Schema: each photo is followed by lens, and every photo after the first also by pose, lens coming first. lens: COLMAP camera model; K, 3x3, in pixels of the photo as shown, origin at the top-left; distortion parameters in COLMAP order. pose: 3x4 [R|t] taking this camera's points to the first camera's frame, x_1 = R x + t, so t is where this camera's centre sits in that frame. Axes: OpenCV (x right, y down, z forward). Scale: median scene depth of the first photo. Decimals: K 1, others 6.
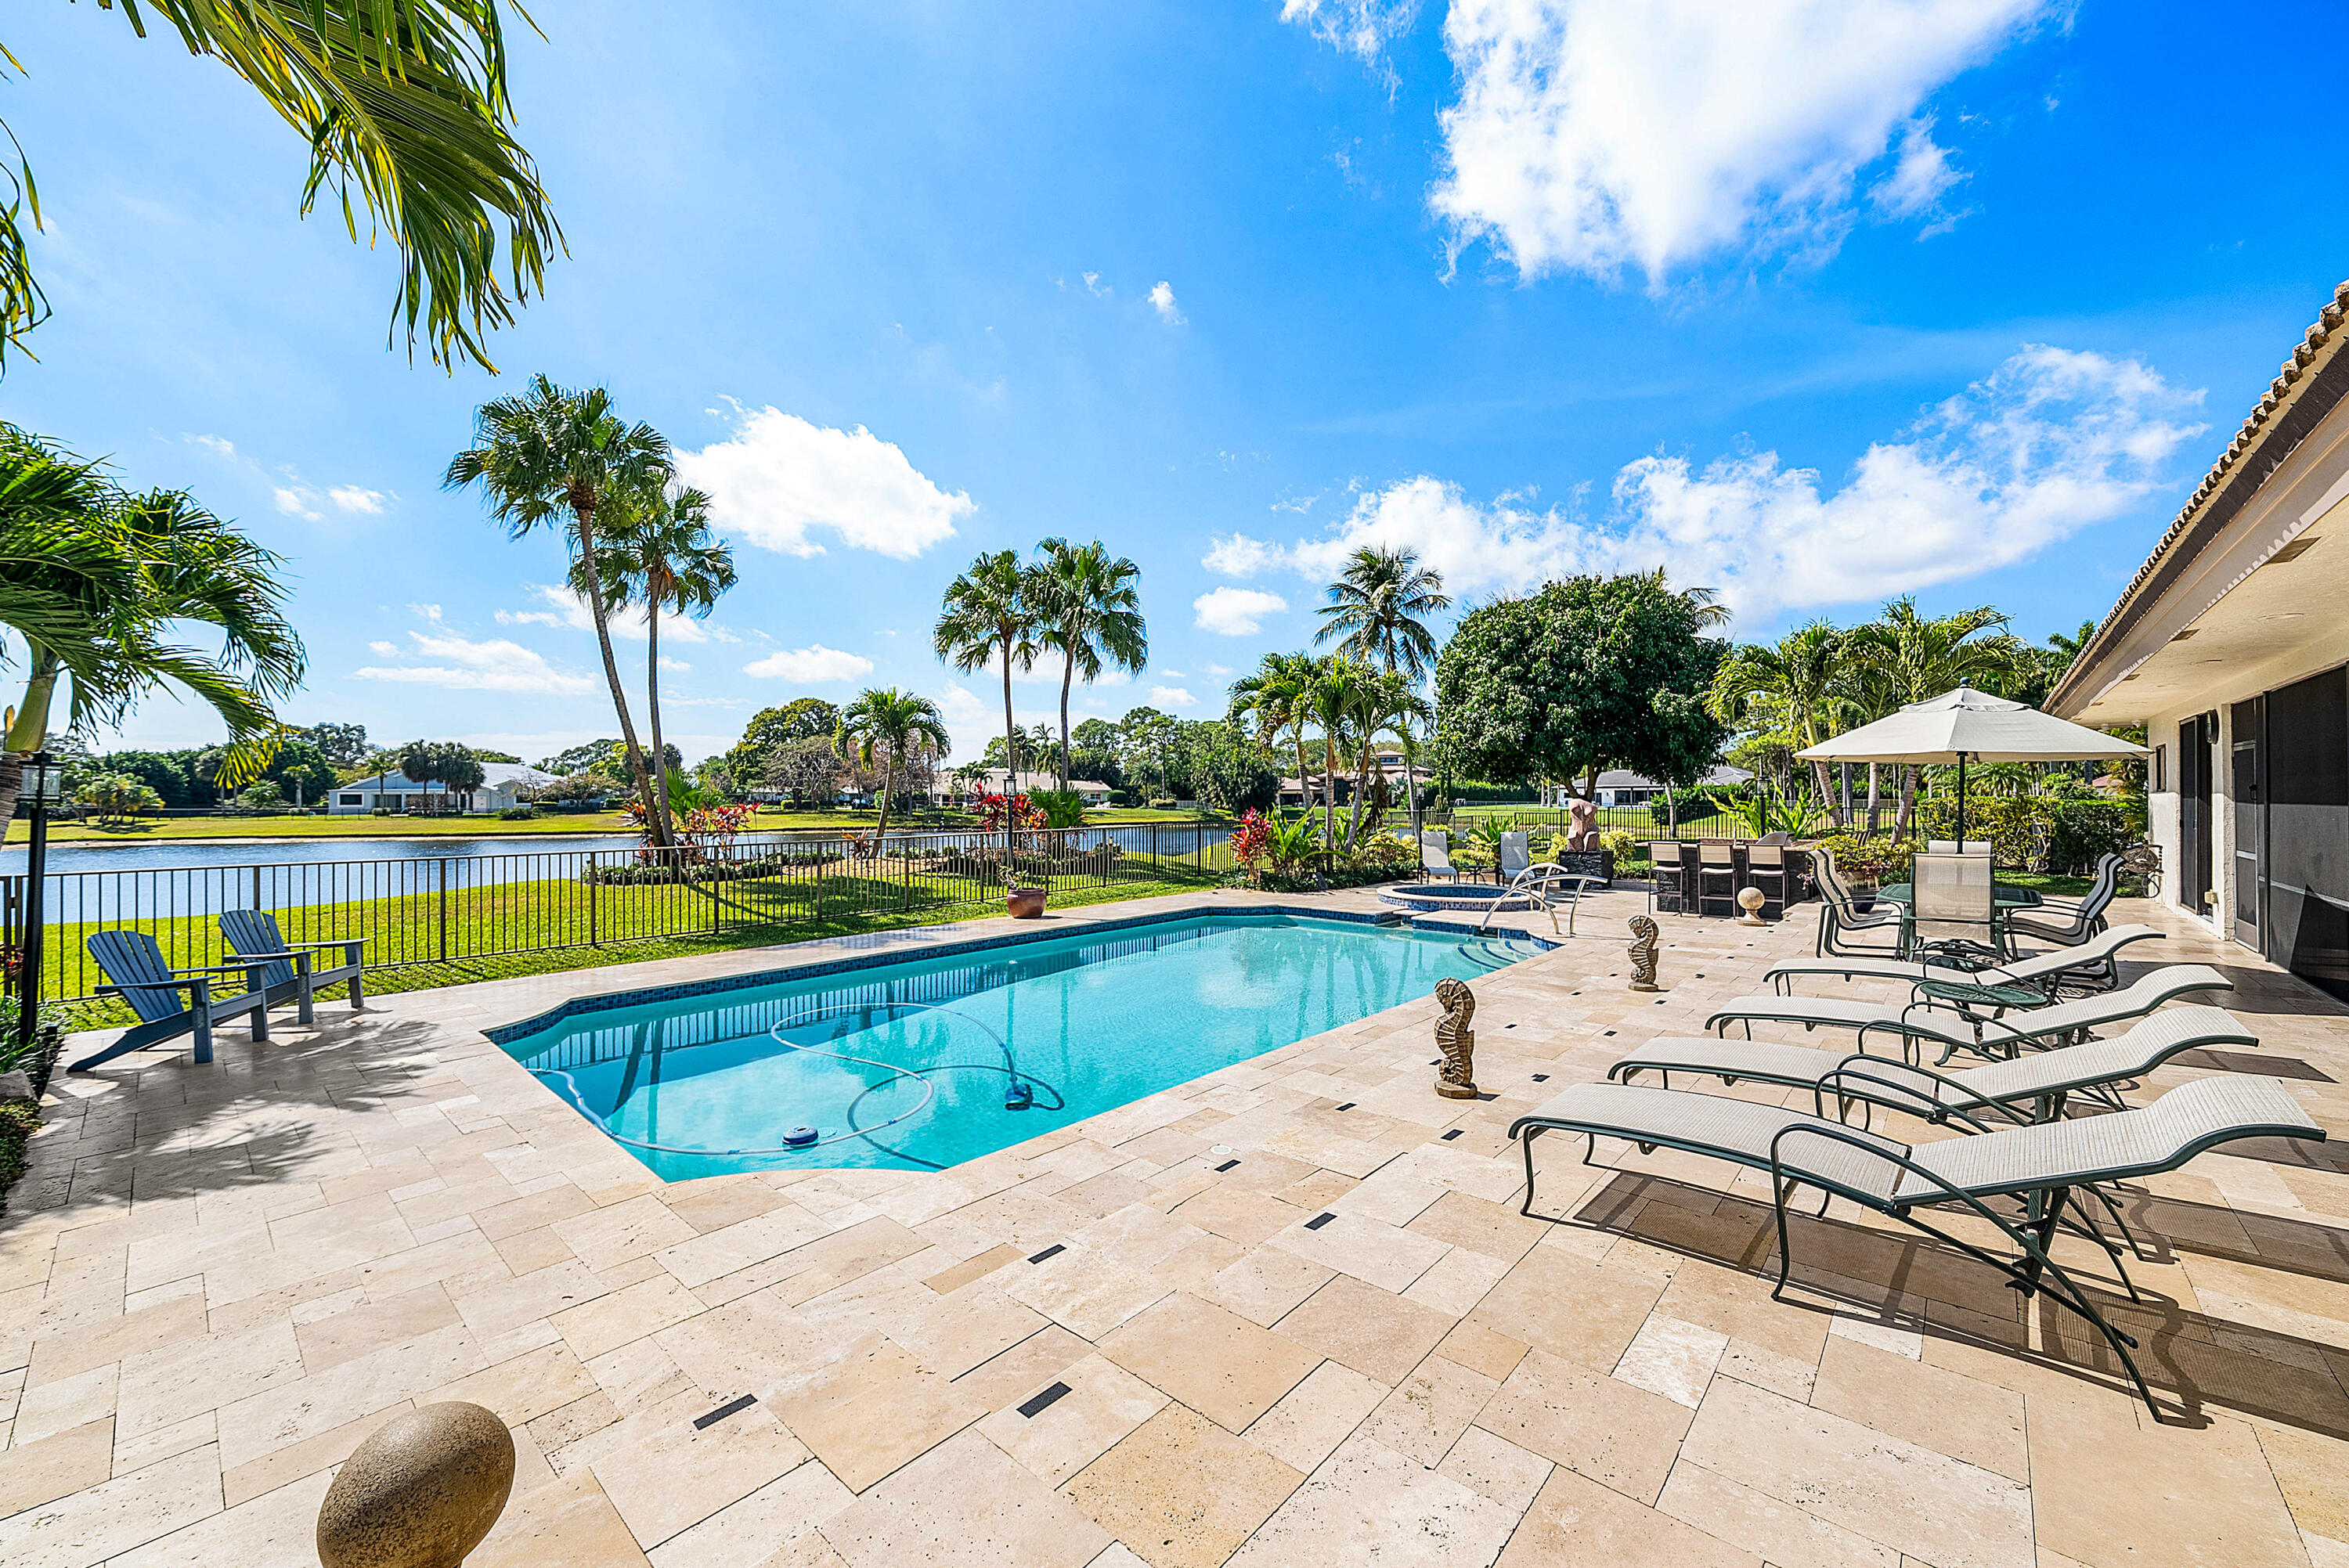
lens RADIAL K [[907.8, 0, 1145.6], [0, 907.8, 784.5], [0, 0, 1]] dist [-0.002955, -0.000546]
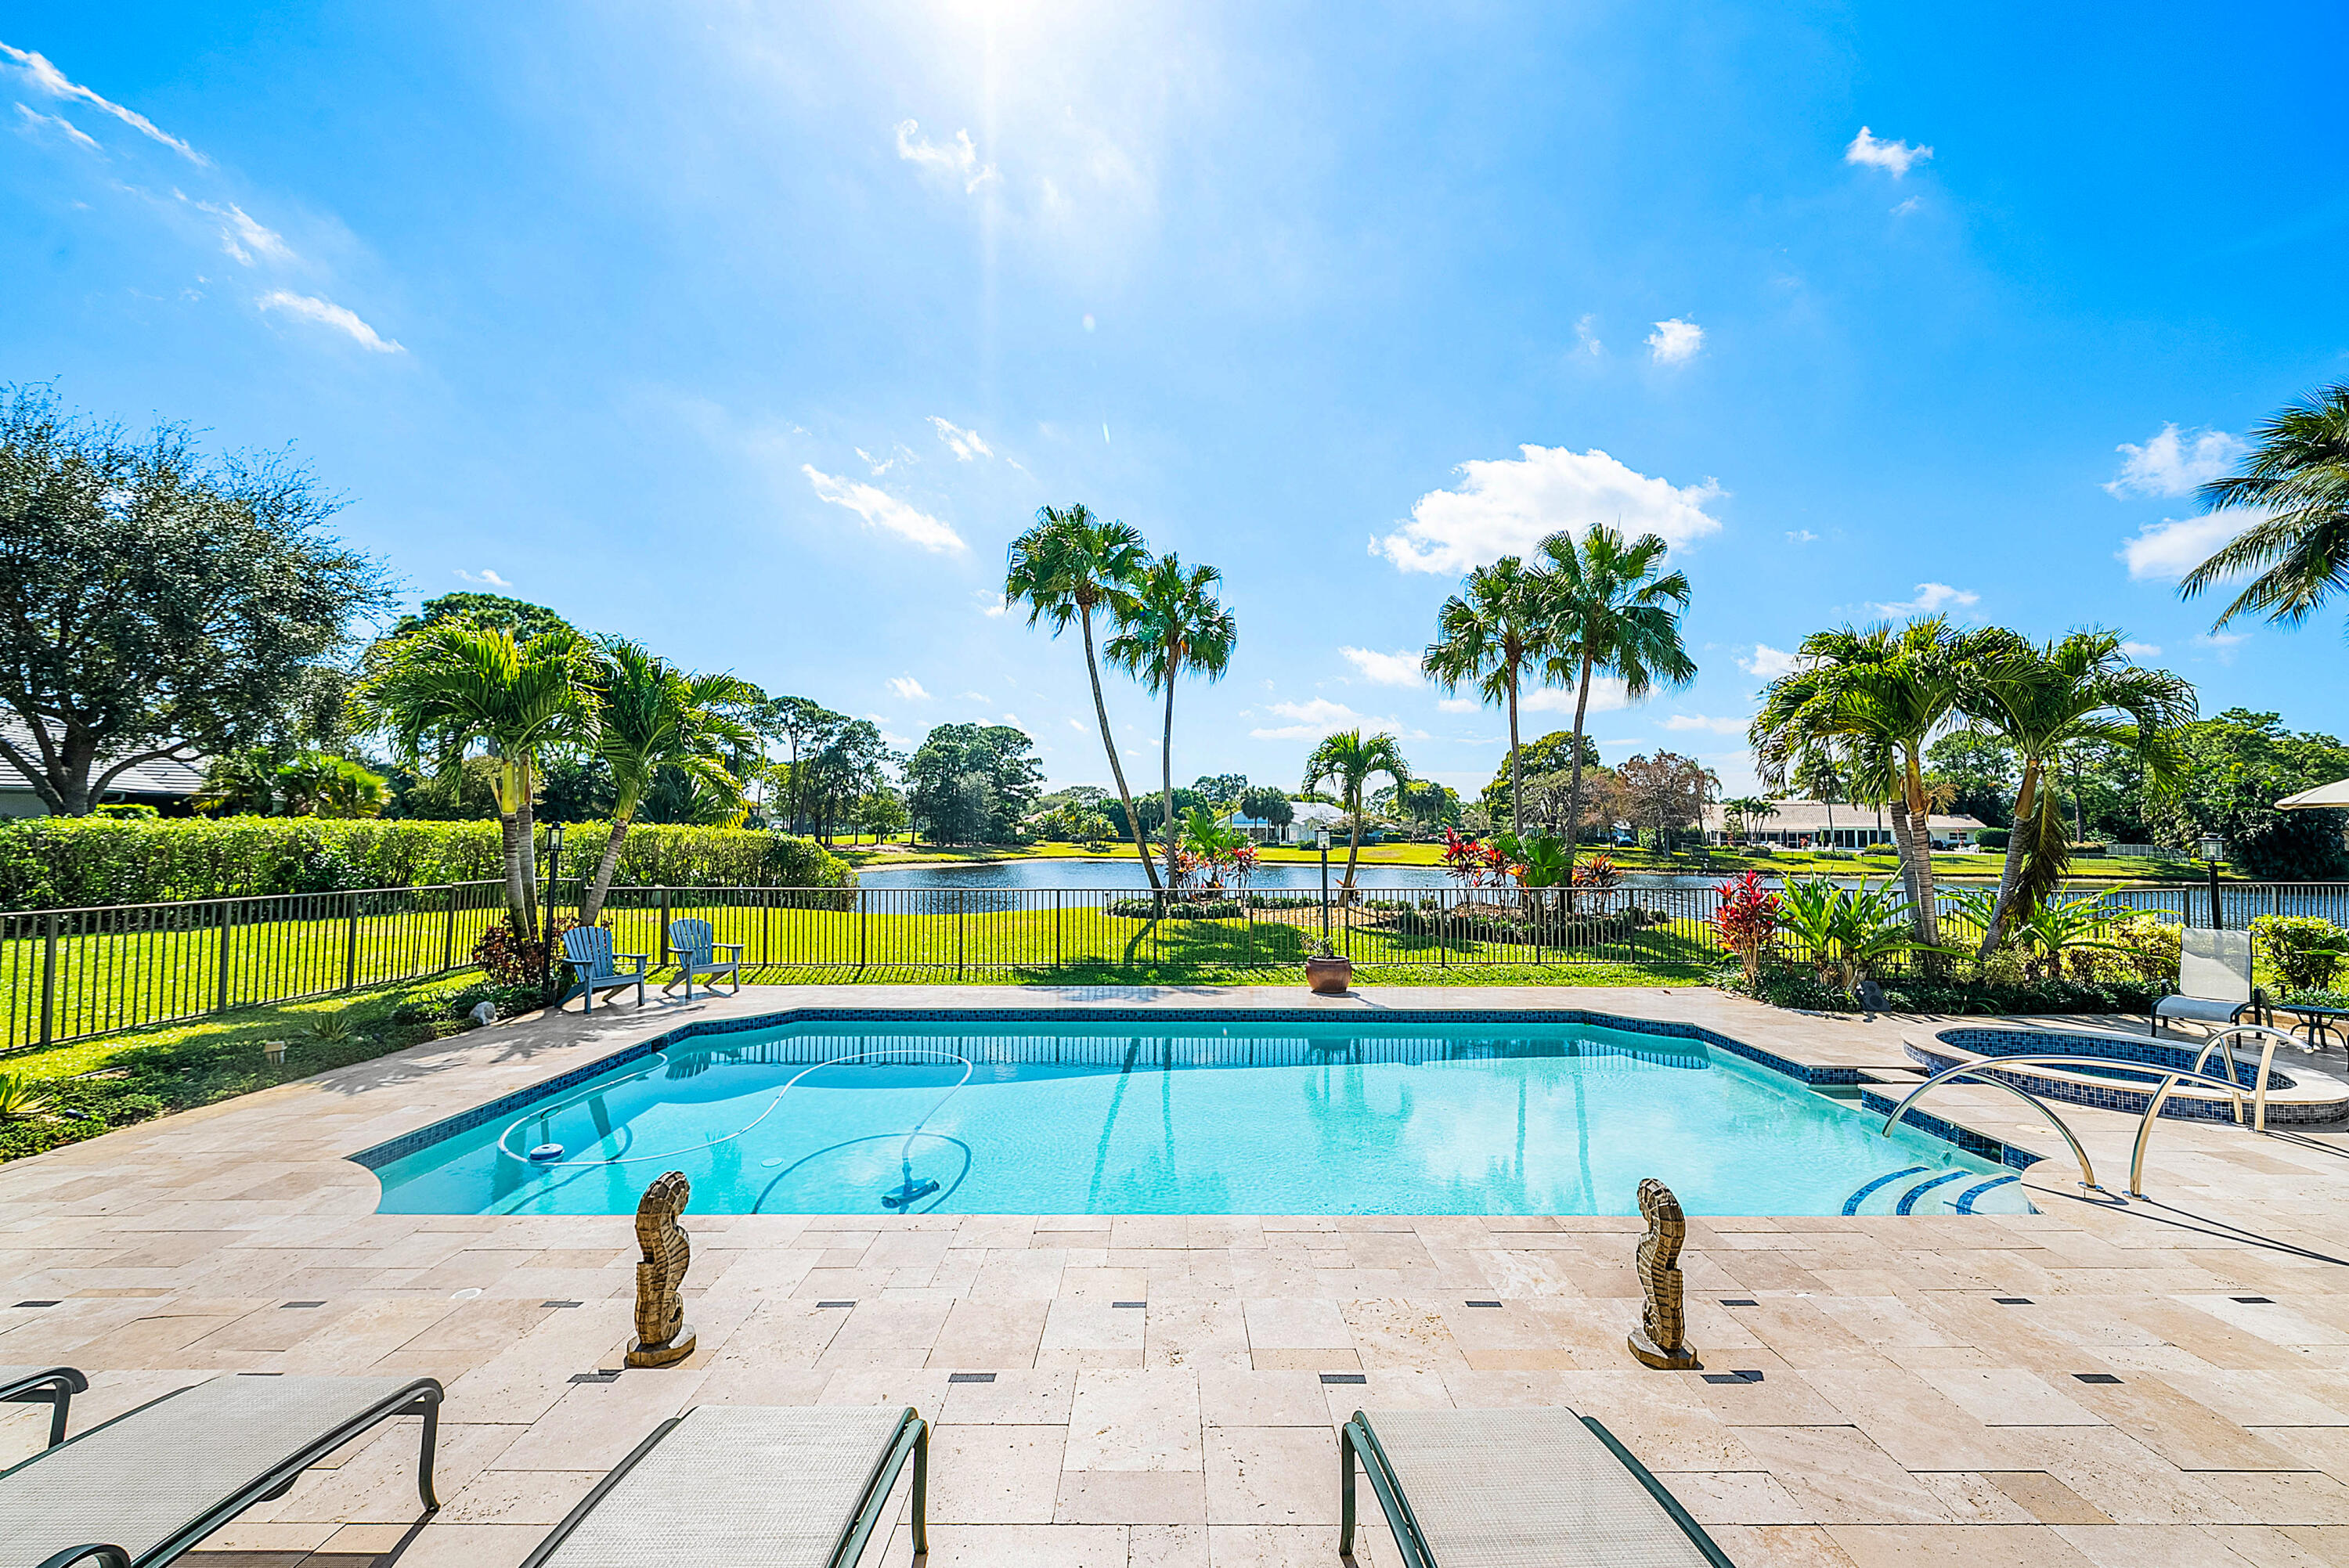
lens RADIAL K [[907.8, 0, 1189.8], [0, 907.8, 781.9], [0, 0, 1]] dist [-0.002955, -0.000546]
pose [[0.682948, -0.030362, -0.729836, 0.249079], [0.001528, 0.999193, -0.040138, -0.010371], [0.730466, 0.026297, 0.682443, 0.189603]]
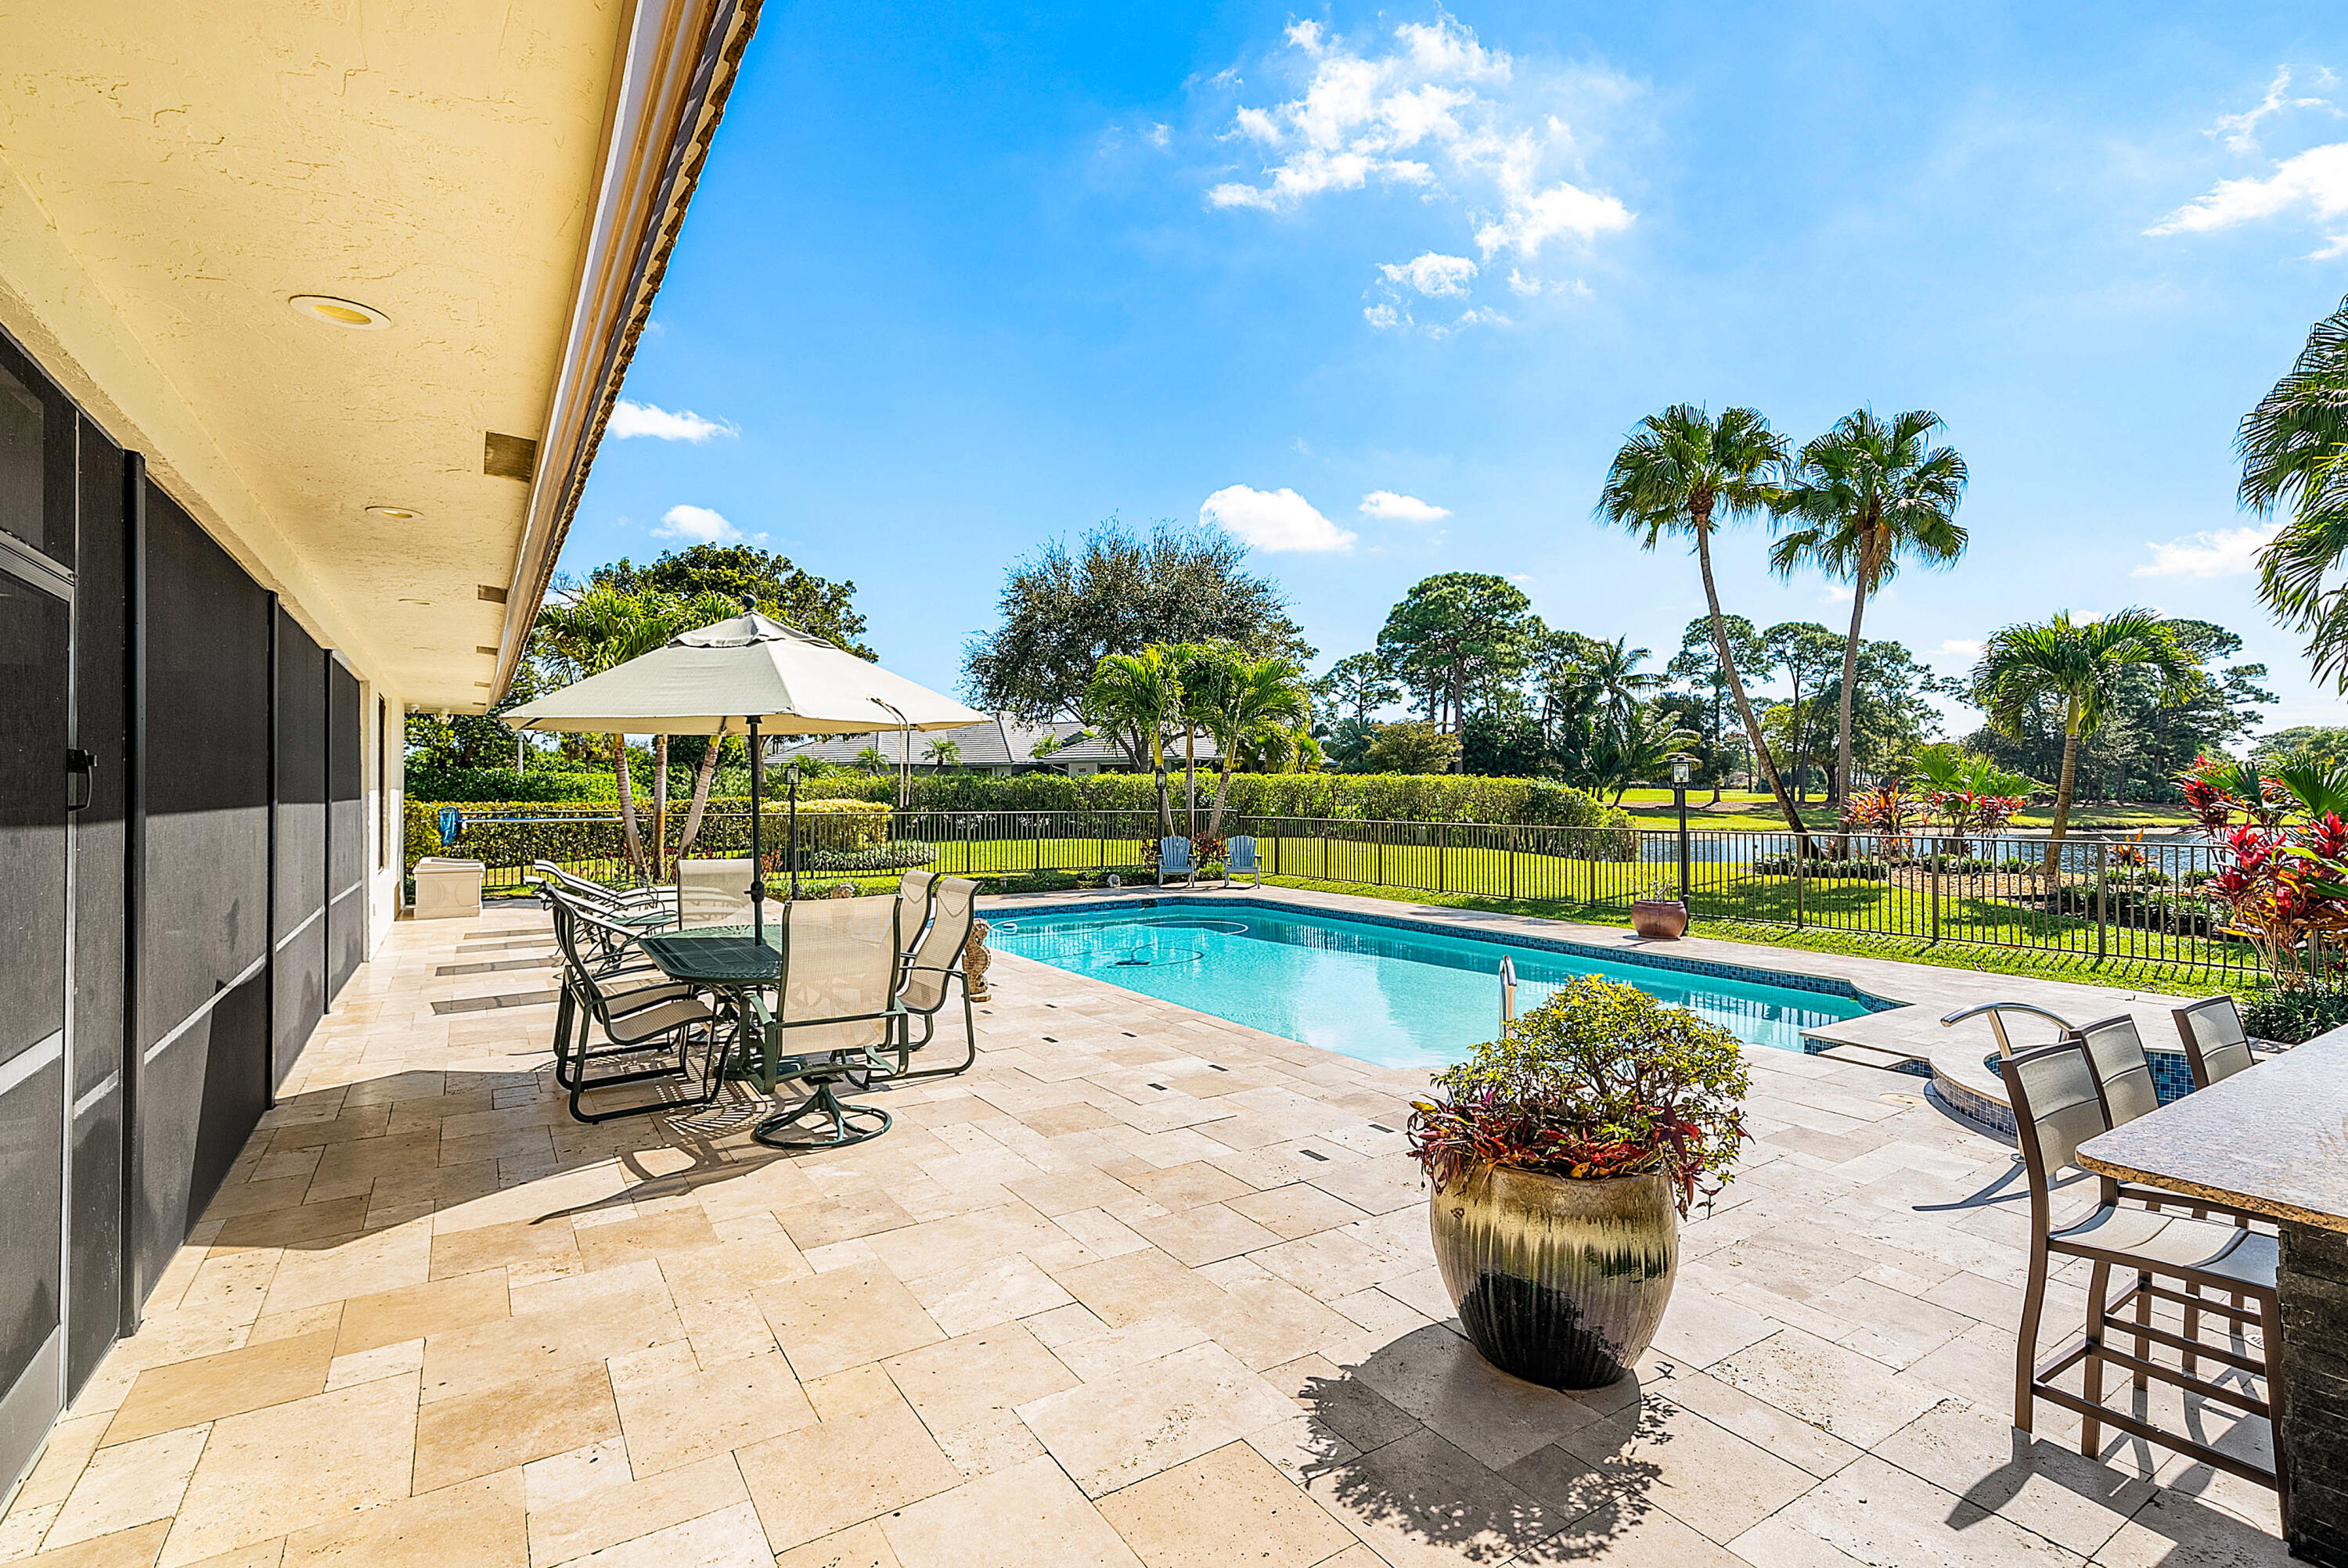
lens RADIAL K [[1084.9, 0, 1172.1], [0, 1084.9, 785.5], [0, 0, 1]] dist [0.028447, -0.000318]
pose [[-0.272509, 0.003493, -0.962147, 0.533460], [0.016169, 0.999869, -0.000949, 0.005757], [0.962017, -0.015816, -0.272530, 0.515757]]
